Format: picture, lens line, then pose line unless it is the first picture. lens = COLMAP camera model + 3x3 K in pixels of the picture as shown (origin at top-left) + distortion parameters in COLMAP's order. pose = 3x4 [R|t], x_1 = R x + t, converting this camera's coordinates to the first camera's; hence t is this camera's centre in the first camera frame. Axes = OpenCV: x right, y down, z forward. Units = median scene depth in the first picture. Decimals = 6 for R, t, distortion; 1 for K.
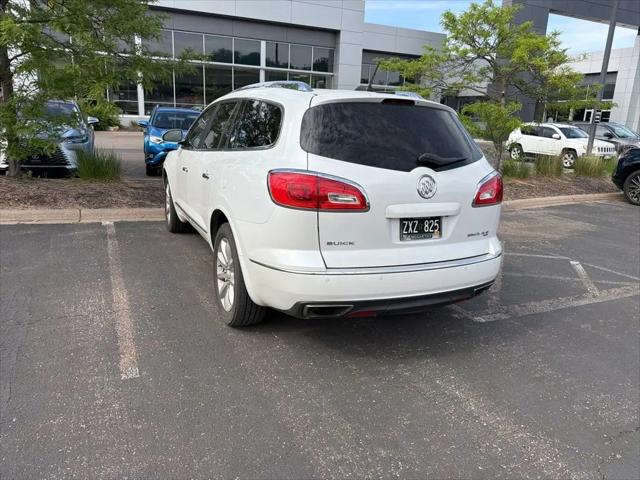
lens RADIAL K [[451.0, 0, 315.6], [0, 451.0, 231.0], [0, 0, 1]] dist [0.030660, -0.040025]
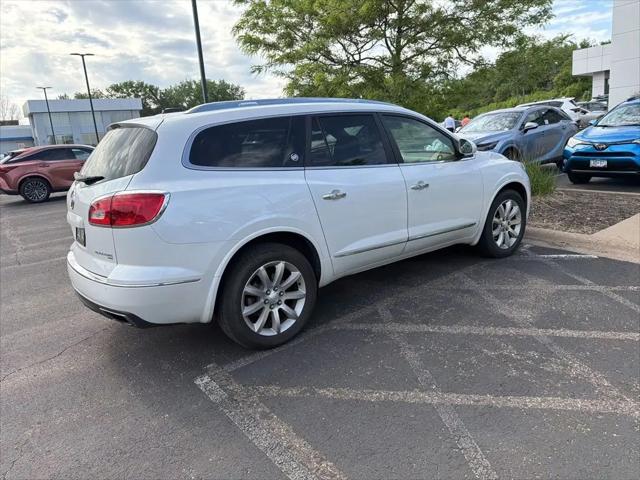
lens RADIAL K [[451.0, 0, 317.2], [0, 451.0, 233.7], [0, 0, 1]] dist [0.030660, -0.040025]
pose [[0.214843, 0.144703, -0.965869, 1.363956], [-0.141066, 0.983190, 0.115920, -0.210681], [0.966407, 0.111347, 0.231644, 1.186775]]
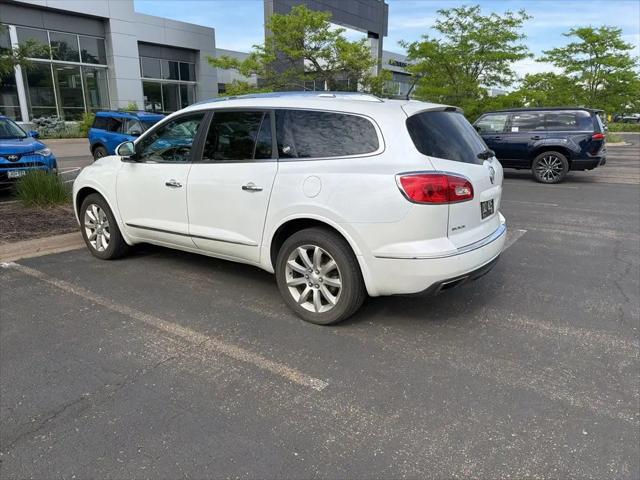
lens RADIAL K [[451.0, 0, 322.2], [0, 451.0, 236.1], [0, 0, 1]] dist [0.030660, -0.040025]
pose [[0.864391, -0.161640, 0.476131, -0.720474], [0.149552, 0.986714, 0.063472, -0.070262], [-0.480065, 0.016342, 0.877081, 0.079604]]
